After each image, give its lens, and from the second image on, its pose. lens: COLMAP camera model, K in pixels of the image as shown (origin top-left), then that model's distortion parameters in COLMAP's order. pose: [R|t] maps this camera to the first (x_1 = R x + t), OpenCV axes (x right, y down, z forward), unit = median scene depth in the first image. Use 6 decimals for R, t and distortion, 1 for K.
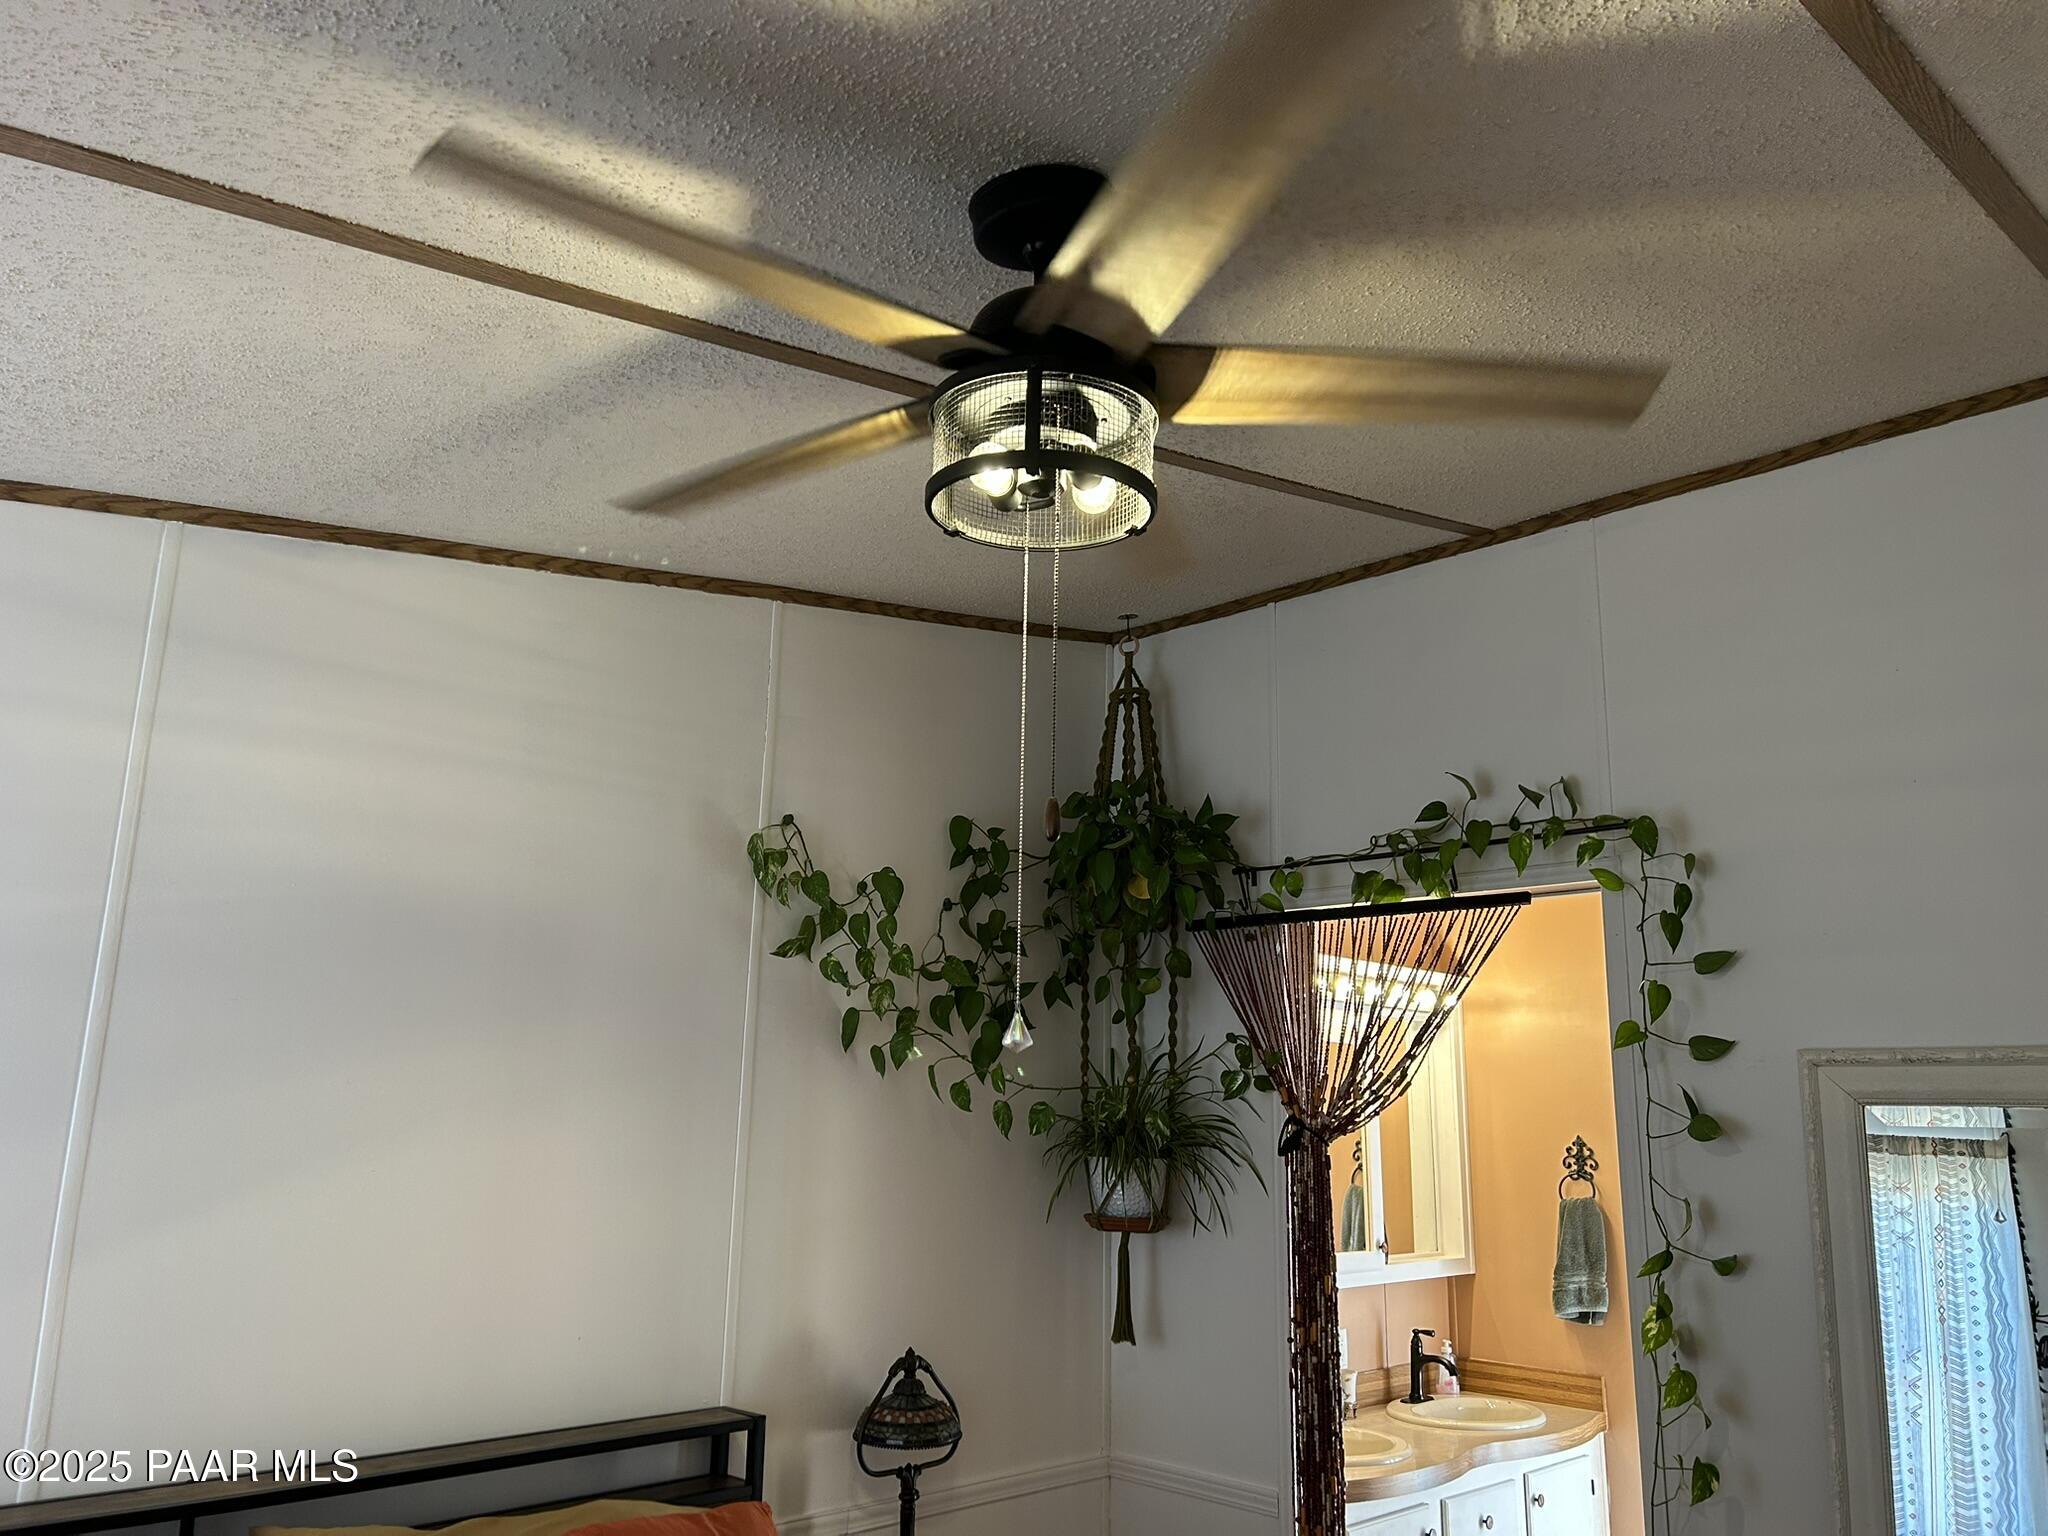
lens RADIAL K [[1536.8, 0, 1005.8], [0, 1536.8, 783.5], [0, 0, 1]] dist [0.067867, -0.073994]
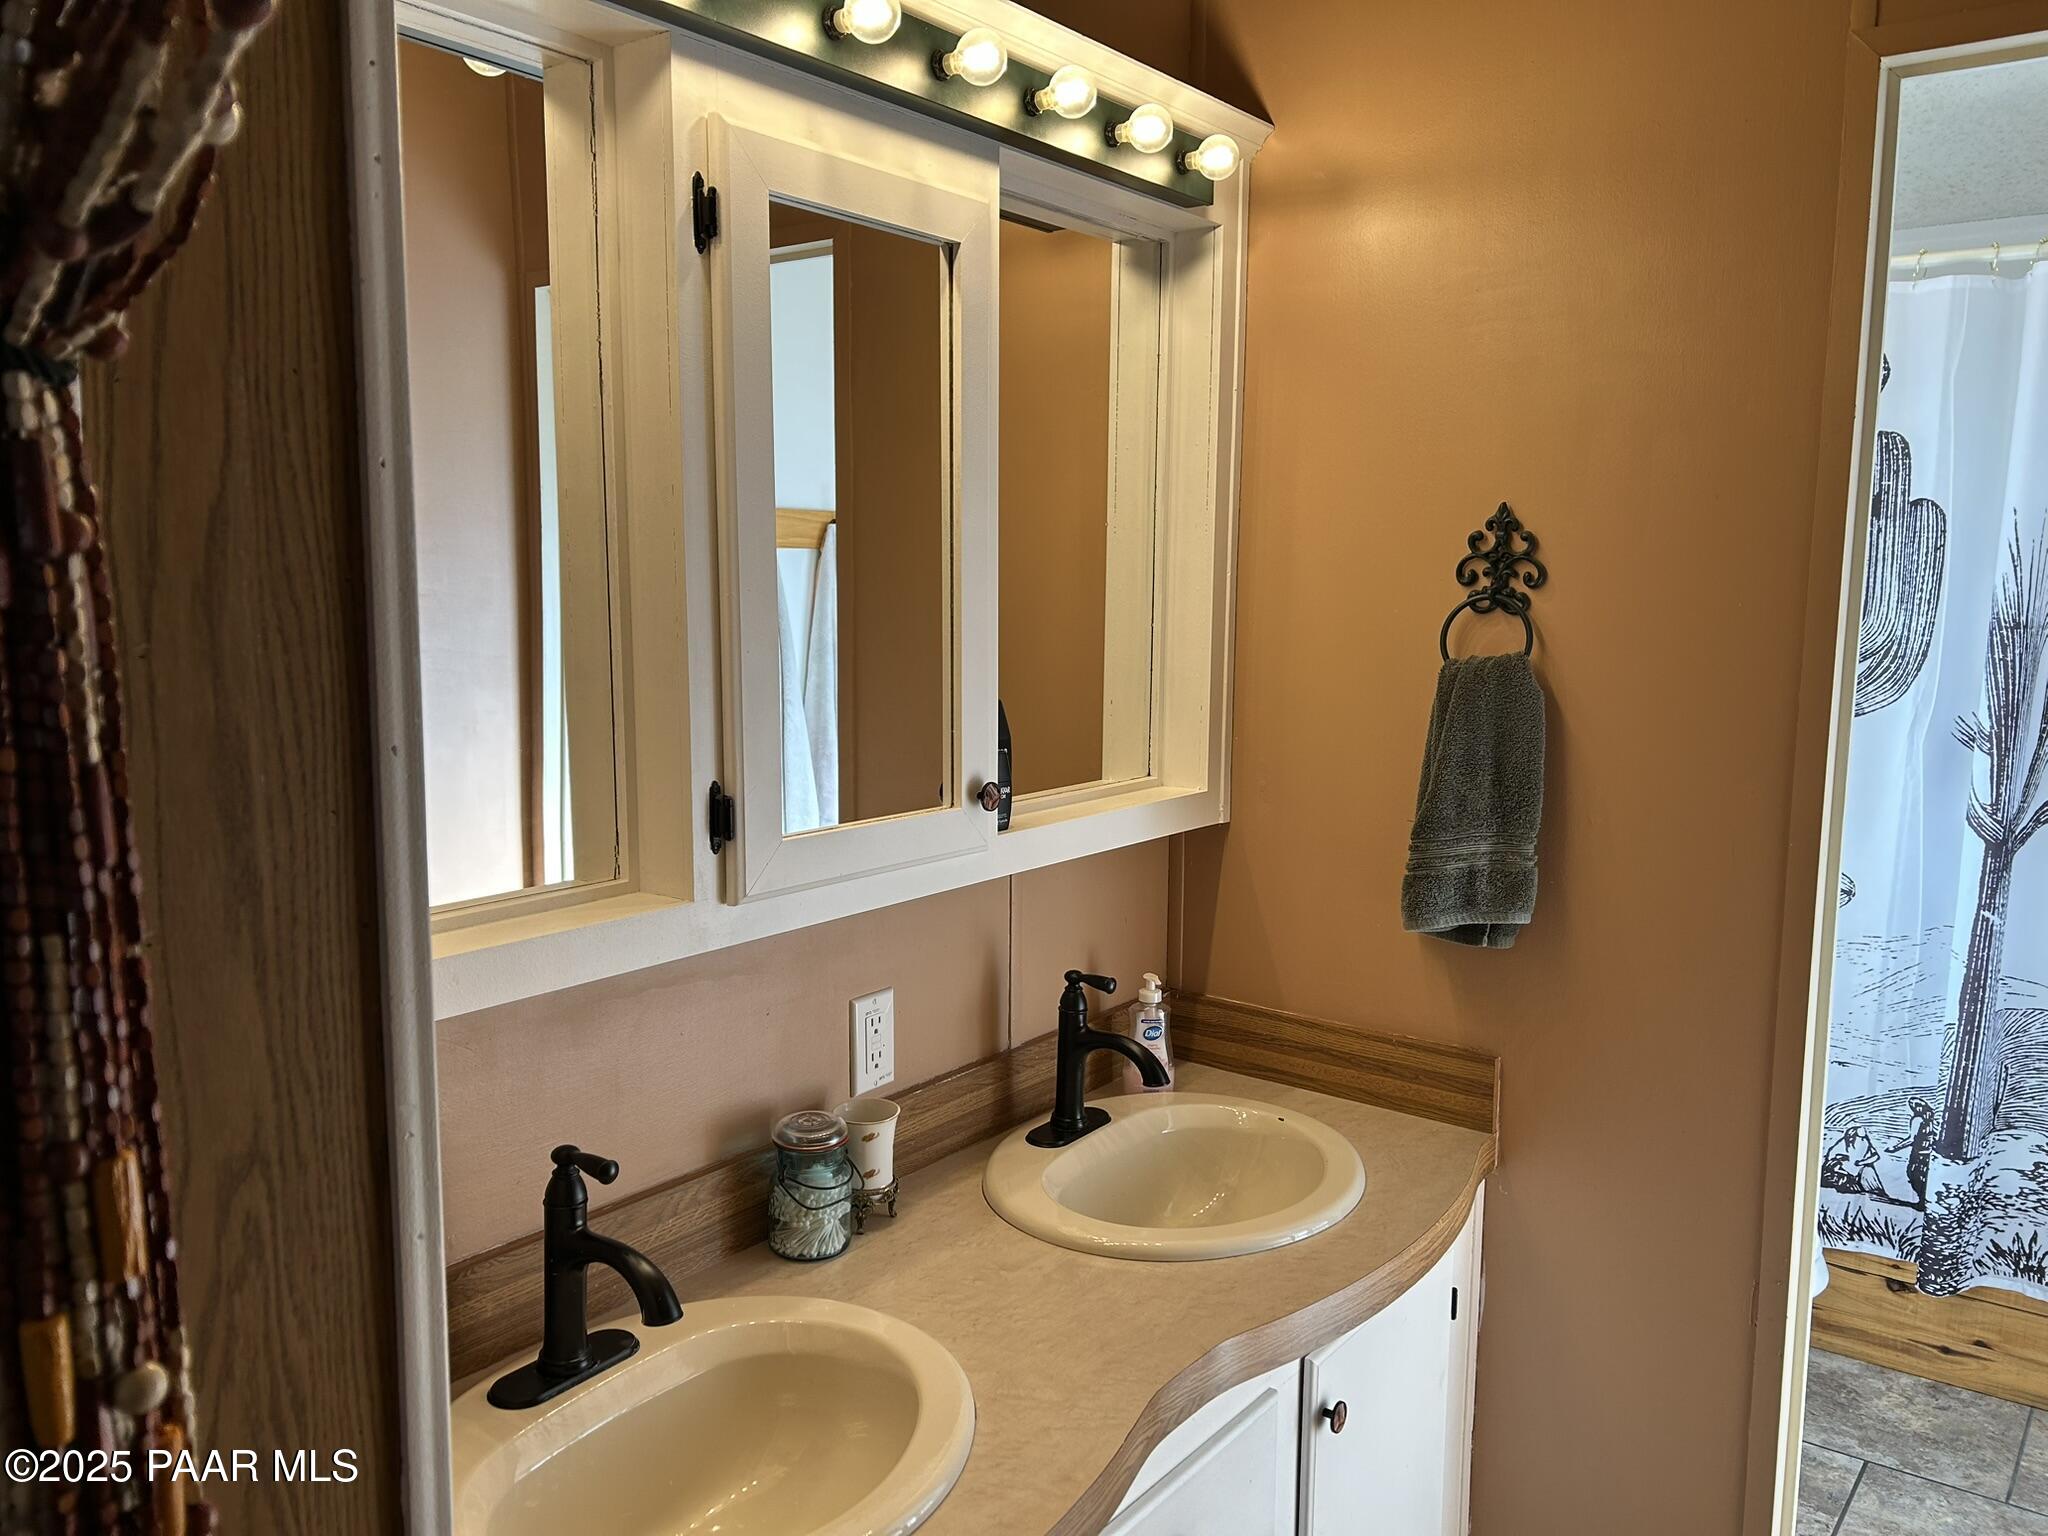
lens RADIAL K [[1536.8, 0, 1020.3], [0, 1536.8, 765.0], [0, 0, 1]] dist [0.067867, -0.073994]
pose [[0.992640, -0.023363, 0.118829, 0.209674], [-0.017902, 0.942128, 0.334776, 0.169386], [-0.119774, -0.334439, 0.934775, 0.661341]]
